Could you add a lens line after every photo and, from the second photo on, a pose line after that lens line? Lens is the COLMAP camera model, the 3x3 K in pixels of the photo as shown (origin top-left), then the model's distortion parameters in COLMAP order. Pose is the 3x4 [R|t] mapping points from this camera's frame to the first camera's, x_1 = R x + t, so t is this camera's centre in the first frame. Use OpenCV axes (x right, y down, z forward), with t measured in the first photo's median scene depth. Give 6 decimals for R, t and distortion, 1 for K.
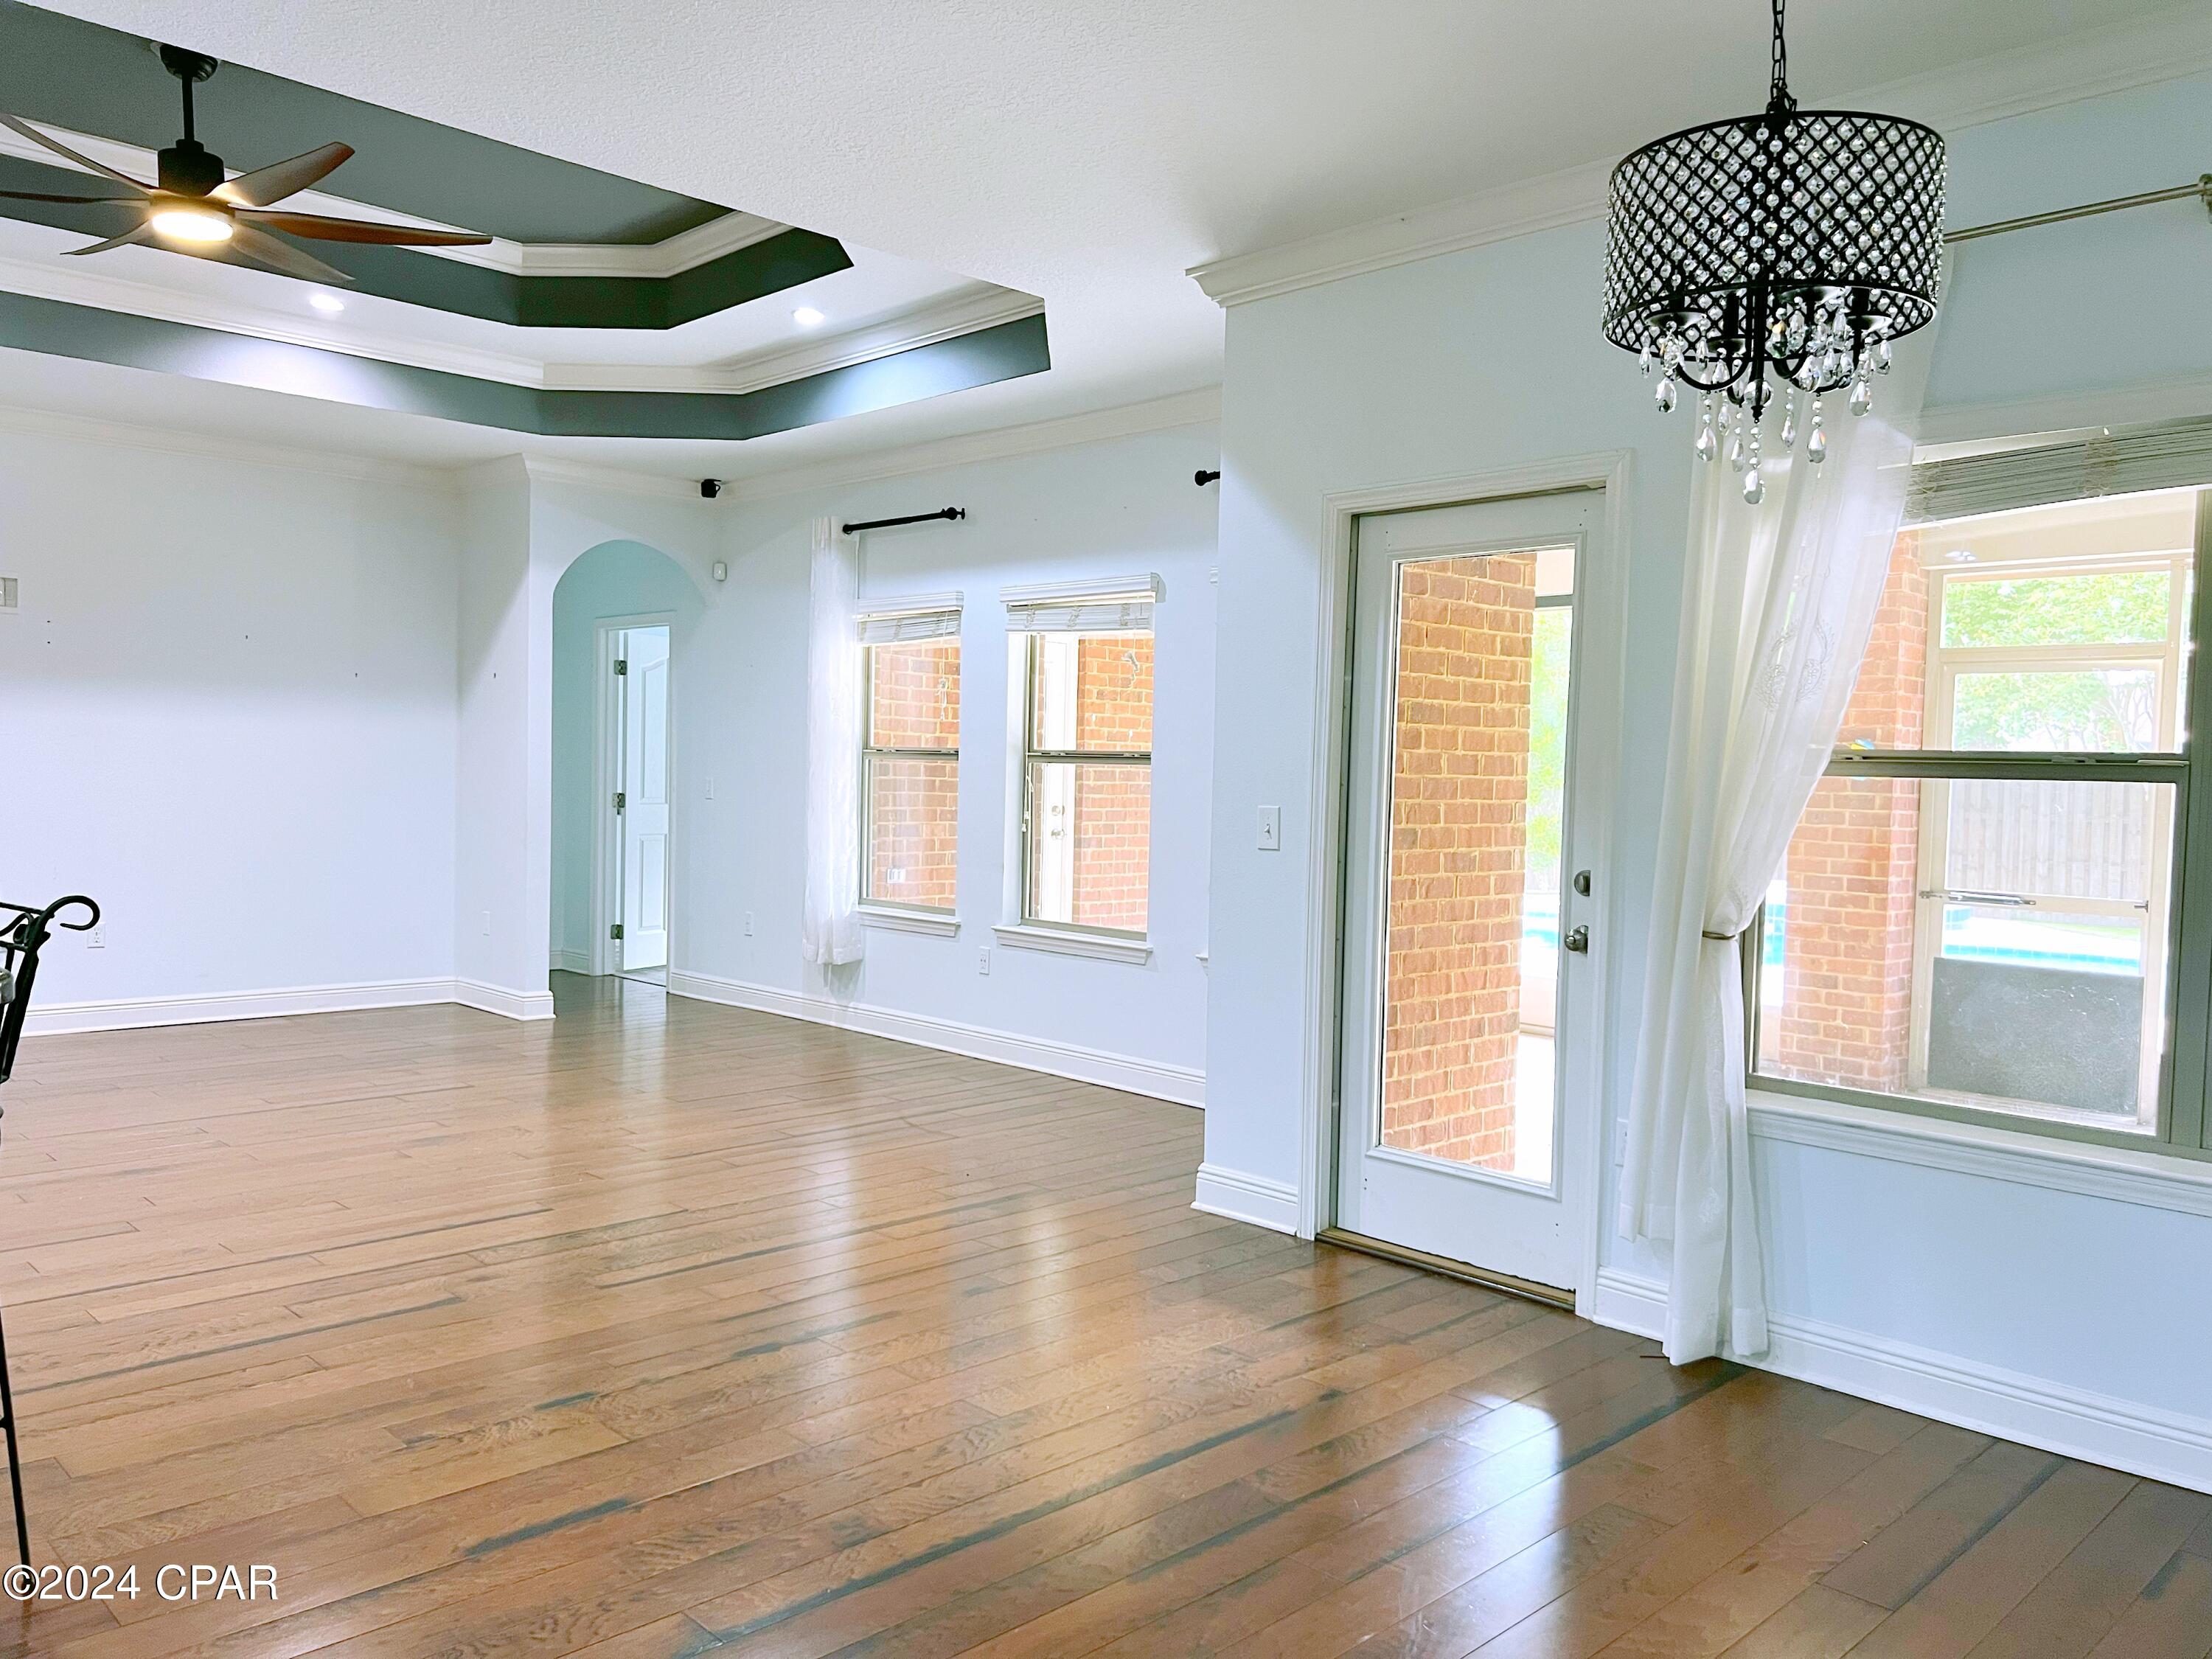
lens RADIAL K [[1663.1, 0, 1104.2], [0, 1663.1, 840.2], [0, 0, 1]] dist [0.052797, -0.056984]
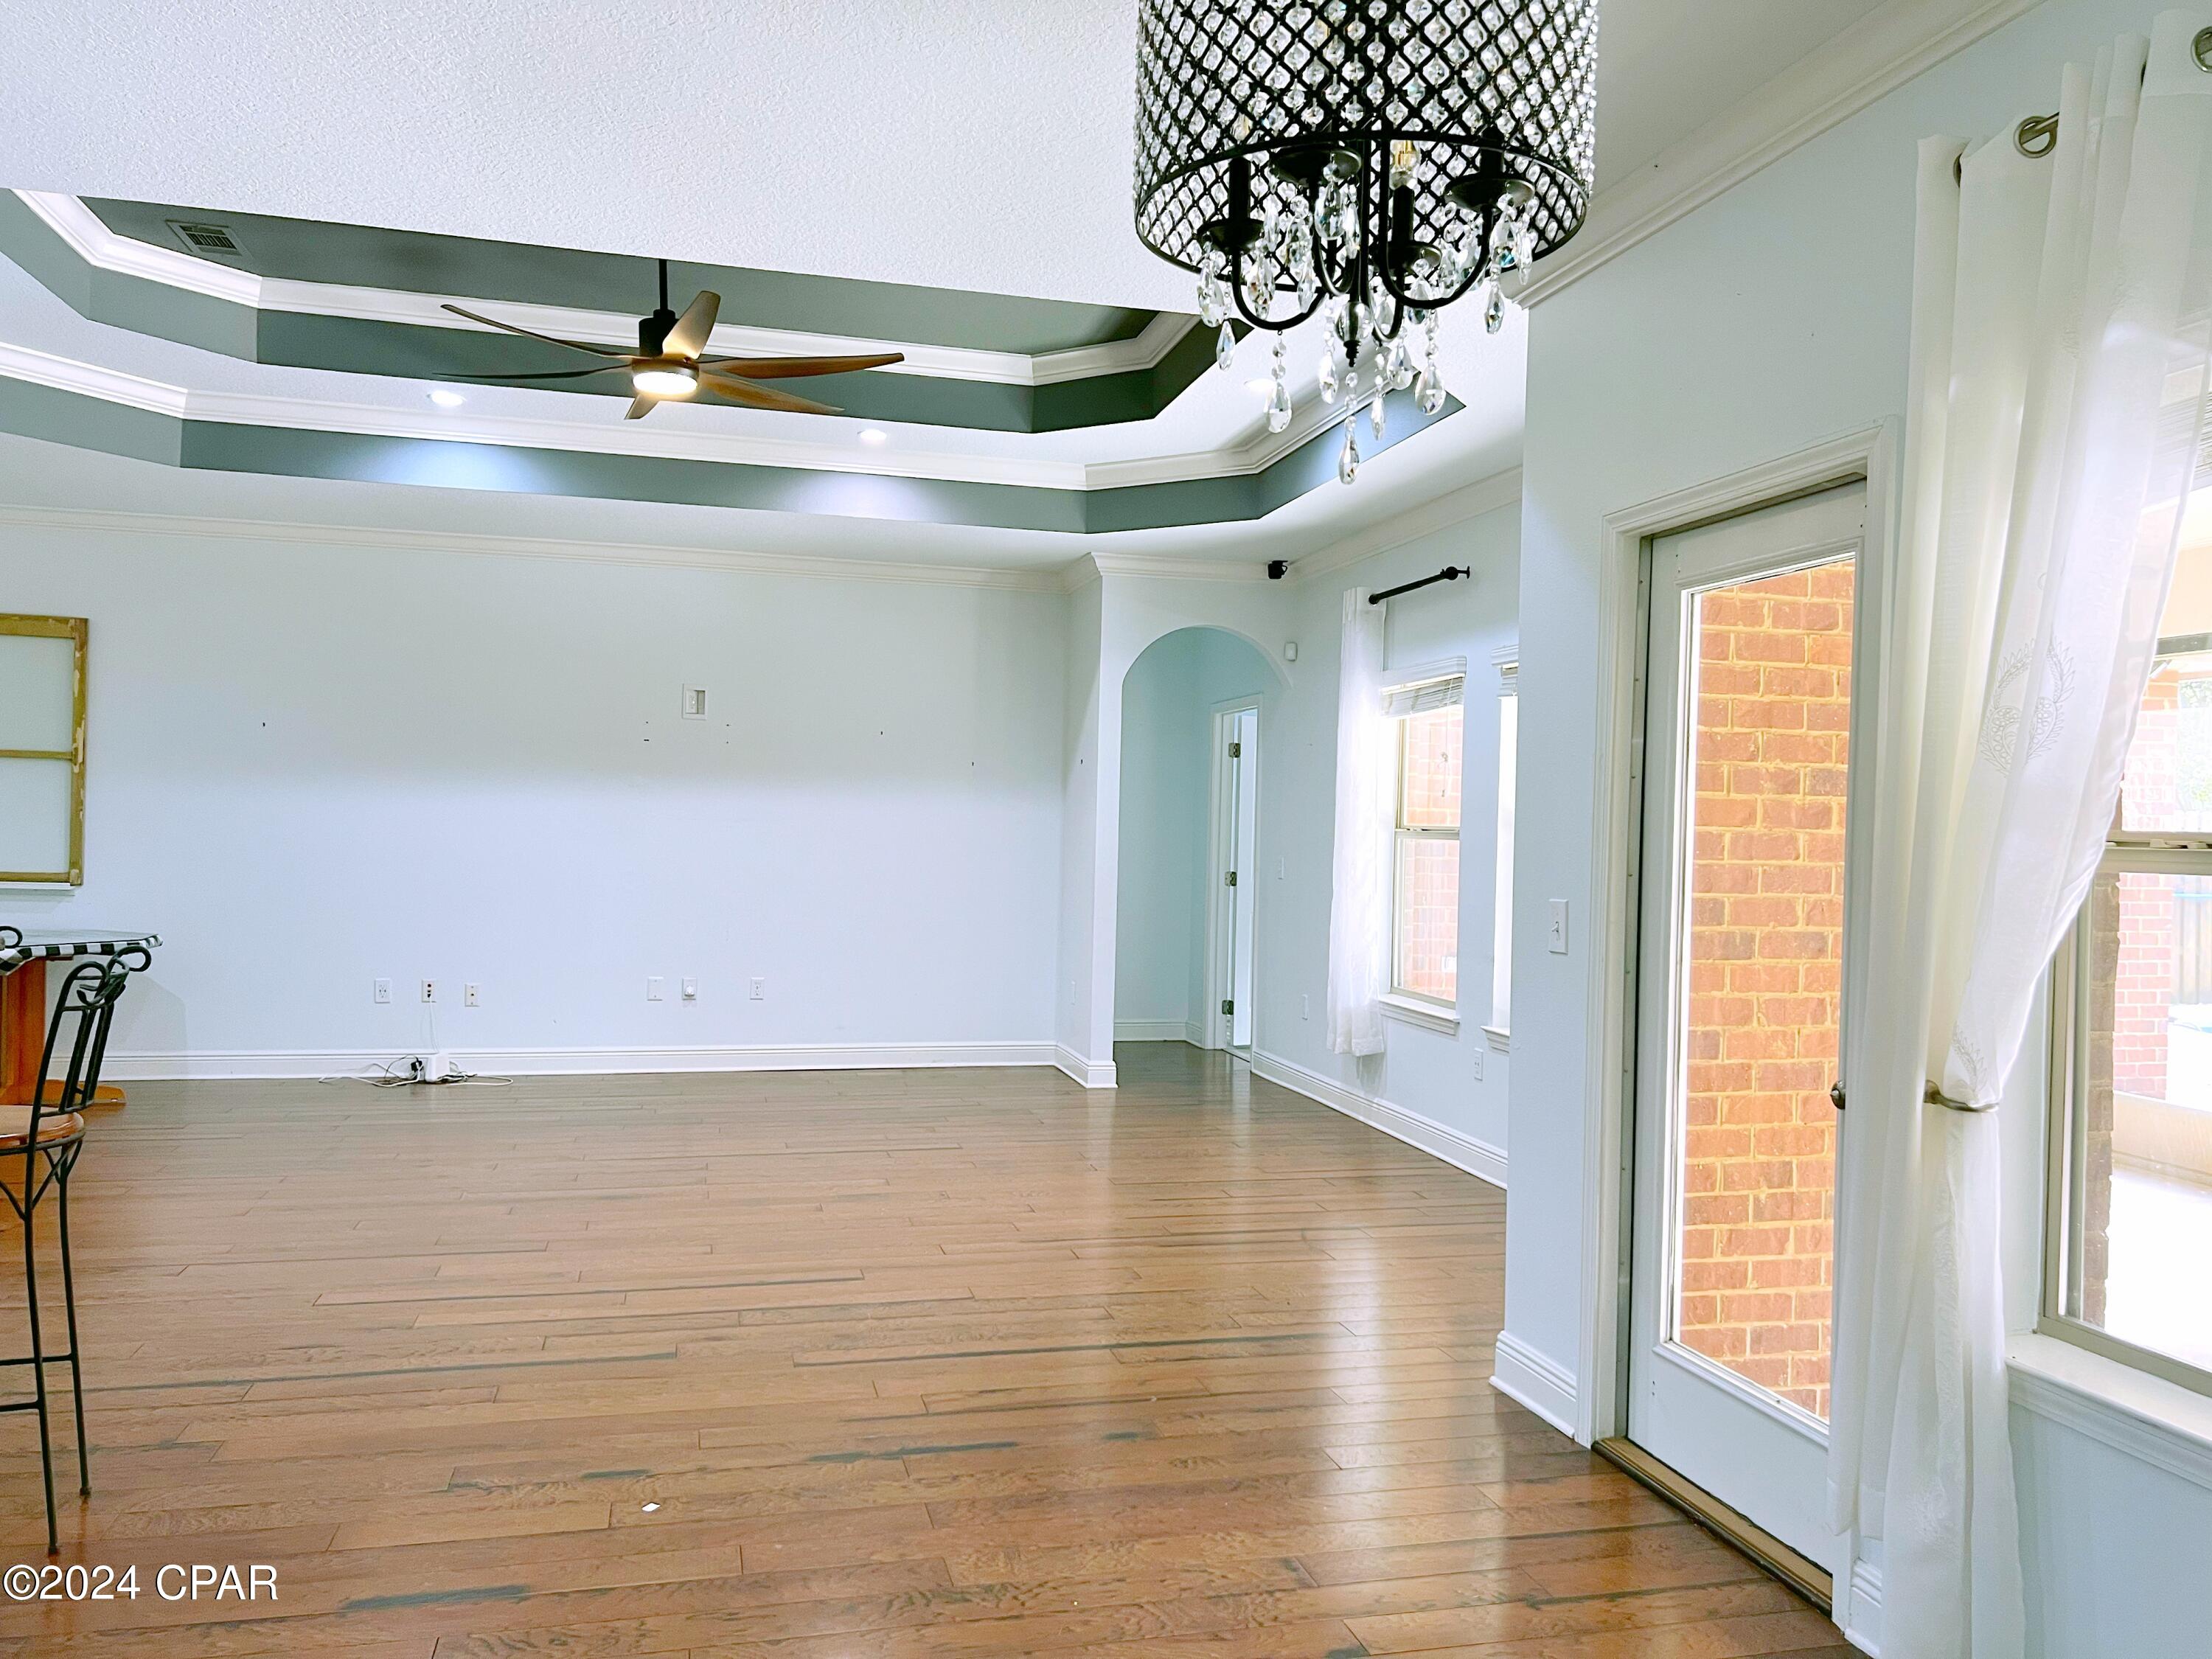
lens RADIAL K [[1663.1, 0, 1104.2], [0, 1663.1, 840.2], [0, 0, 1]] dist [0.052797, -0.056984]
pose [[0.866314, 0.001249, -0.499498, 0.323525], [-0.024178, 0.998930, -0.039435, -0.012278], [0.498914, 0.046240, 0.865417, 0.181679]]
